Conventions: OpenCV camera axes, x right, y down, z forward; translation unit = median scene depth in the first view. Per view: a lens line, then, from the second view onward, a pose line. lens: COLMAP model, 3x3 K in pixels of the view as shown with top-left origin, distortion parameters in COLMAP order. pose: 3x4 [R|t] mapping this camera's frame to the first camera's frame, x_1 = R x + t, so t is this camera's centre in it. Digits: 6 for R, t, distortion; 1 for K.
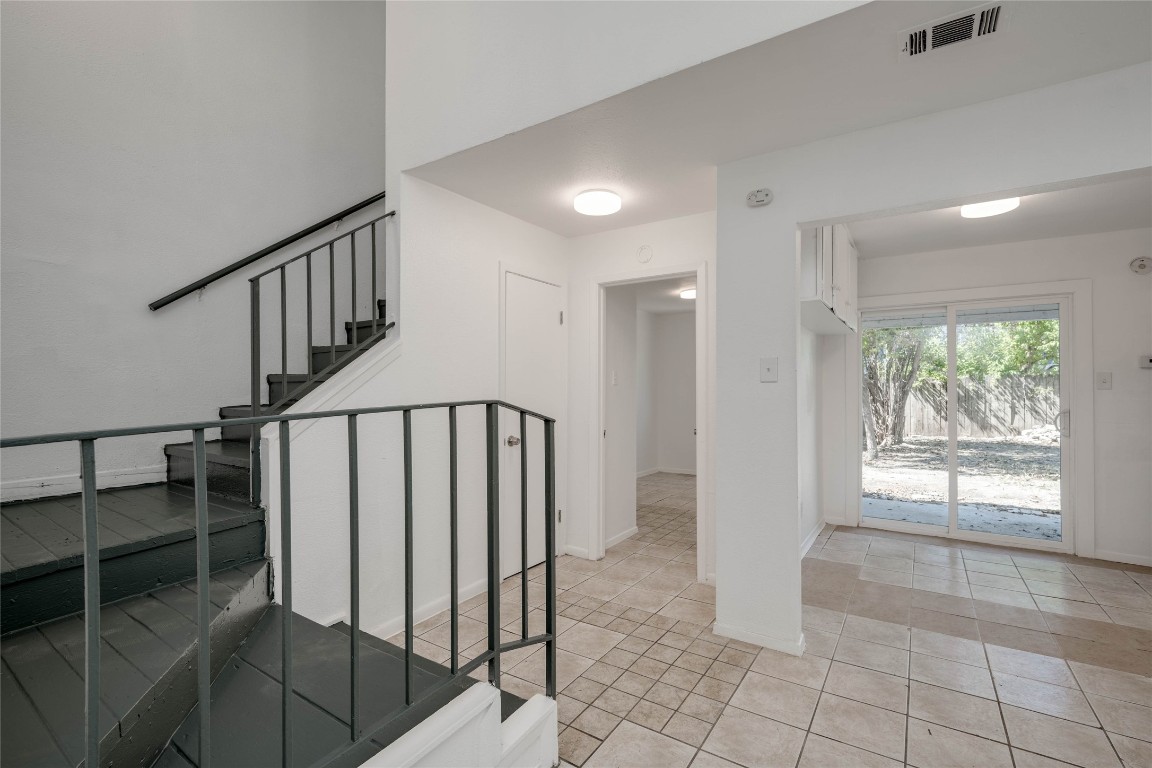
lens RADIAL K [[515.1, 0, 578.0], [0, 515.1, 386.2], [0, 0, 1]] dist [-0.003233, 0.000414]
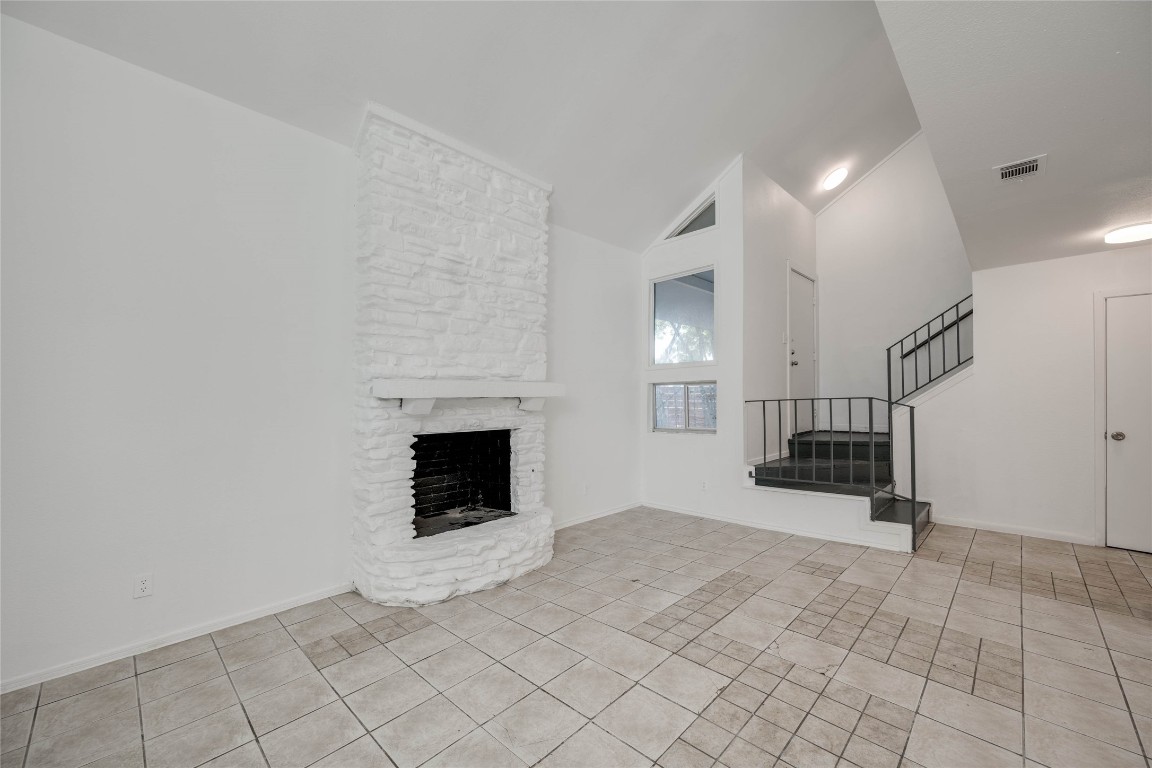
lens RADIAL K [[455.3, 0, 581.3], [0, 455.3, 389.5], [0, 0, 1]] dist [-0.001678, -0.000075]
pose [[-0.179029, -0.004941, -0.983831, 0.299119], [0.008567, 0.999942, -0.006581, -0.001370], [0.983806, -0.009606, -0.178976, -0.012262]]
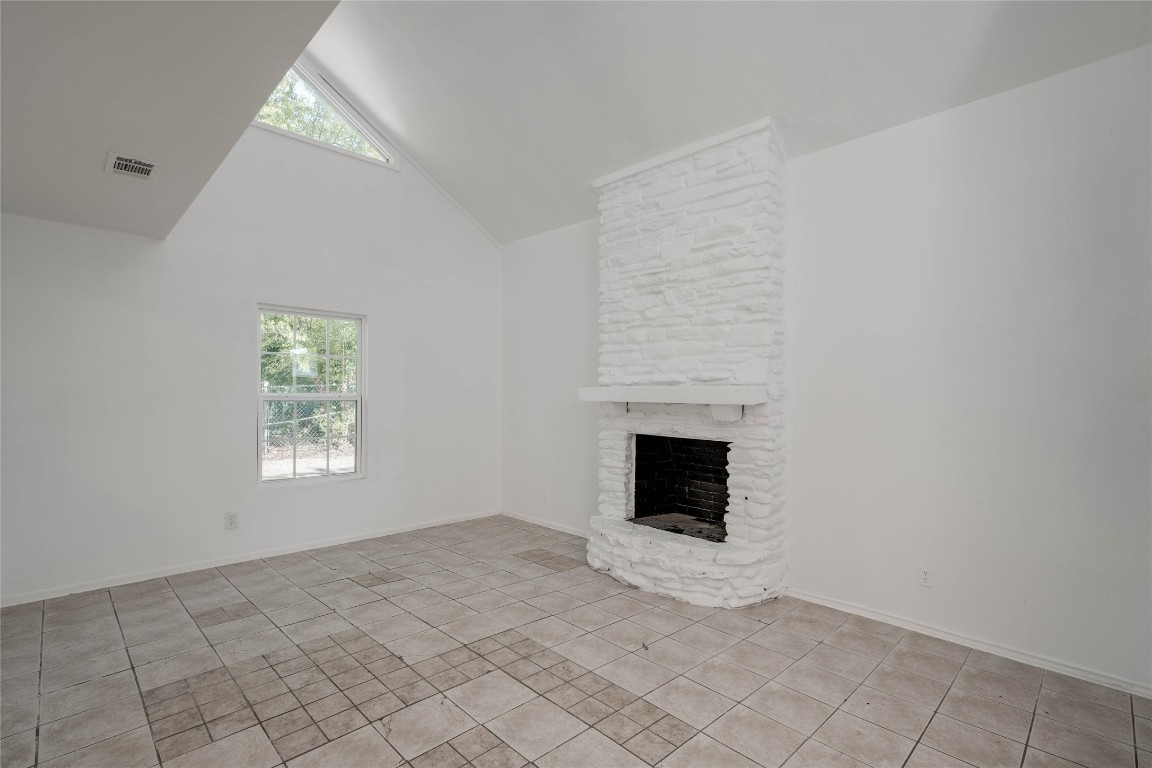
lens RADIAL K [[527.5, 0, 588.7], [0, 527.5, 390.7], [0, 0, 1]] dist [0.000661, 0.000373]
pose [[-0.981402, -0.005051, 0.191899, 0.041250], [-0.007078, 0.999926, -0.009877, -0.002677], [-0.191835, -0.011052, -0.981365, 0.184158]]
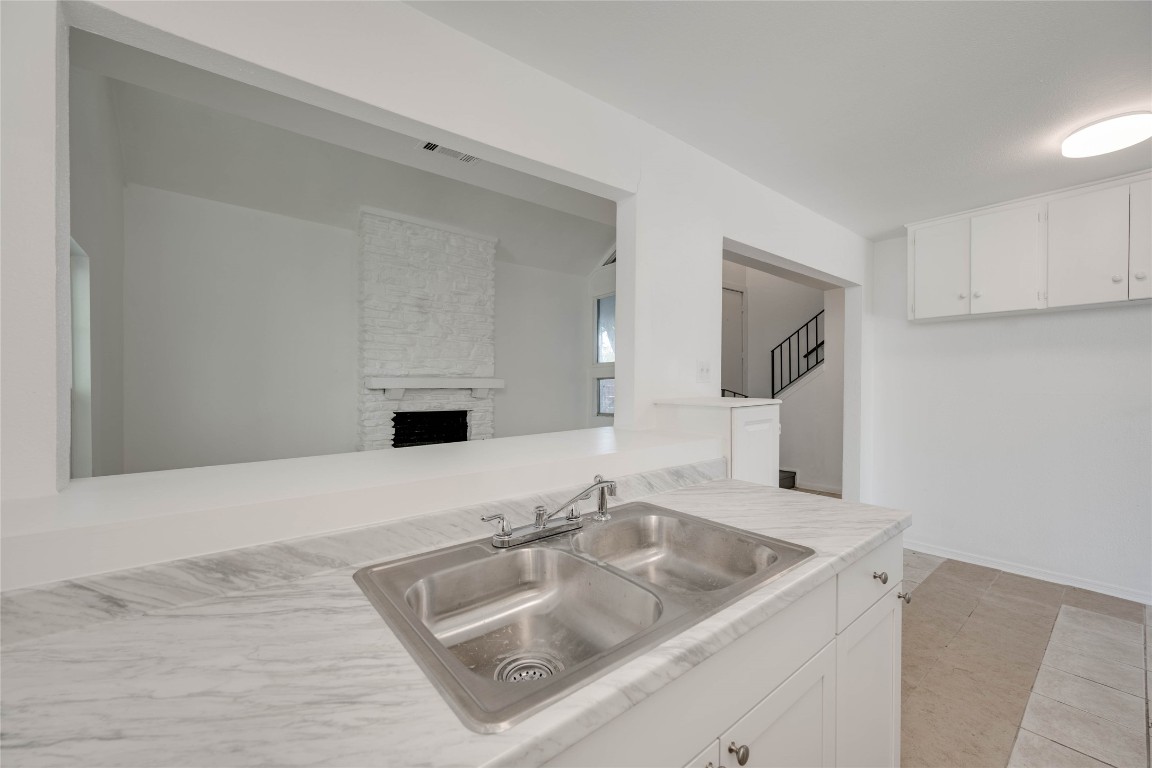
lens RADIAL K [[455.3, 0, 581.3], [0, 455.3, 389.5], [0, 0, 1]] dist [-0.001678, -0.000075]
pose [[-0.288755, 0.012247, -0.957325, 0.393167], [0.006734, 0.999919, 0.010761, -0.001401], [0.957379, -0.003339, -0.288815, 0.113755]]
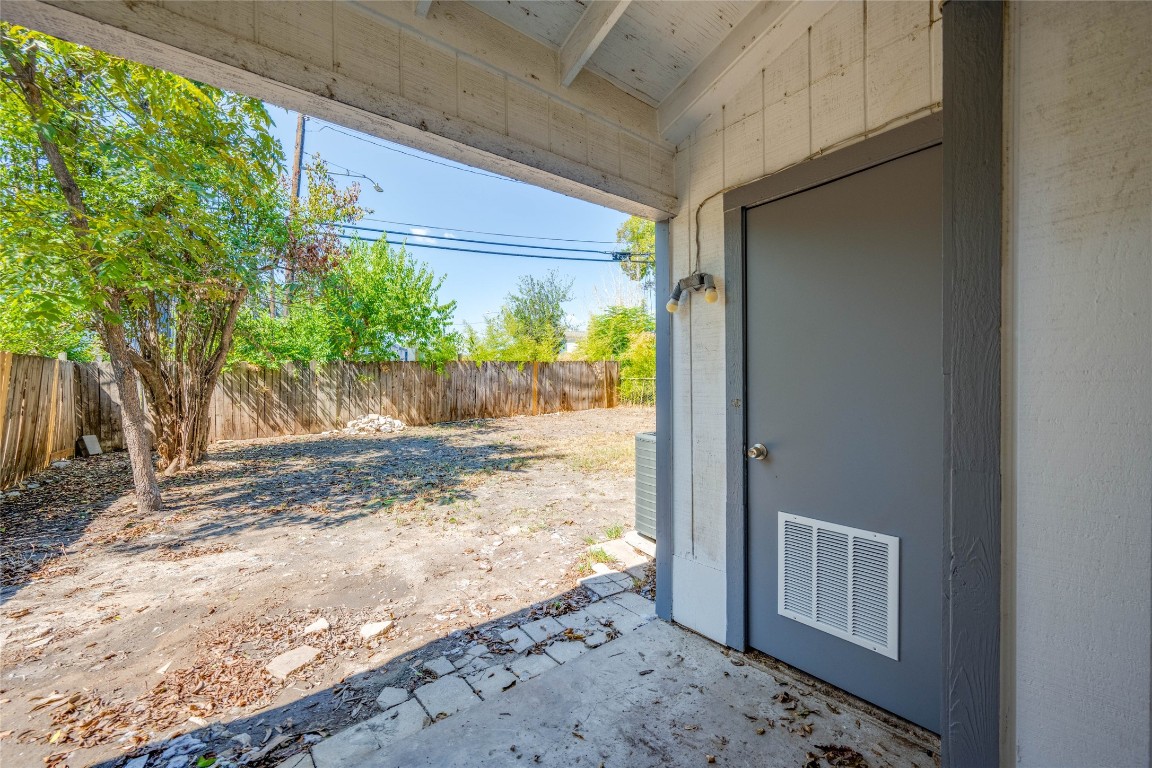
lens RADIAL K [[462.5, 0, 578.1], [0, 462.5, 386.5], [0, 0, 1]] dist [-0.000438, -0.000034]
pose [[0.309132, -0.016845, 0.950870, 0.226727], [0.000541, 0.999846, 0.017536, 0.009590], [-0.951019, -0.004907, 0.309093, 0.380550]]
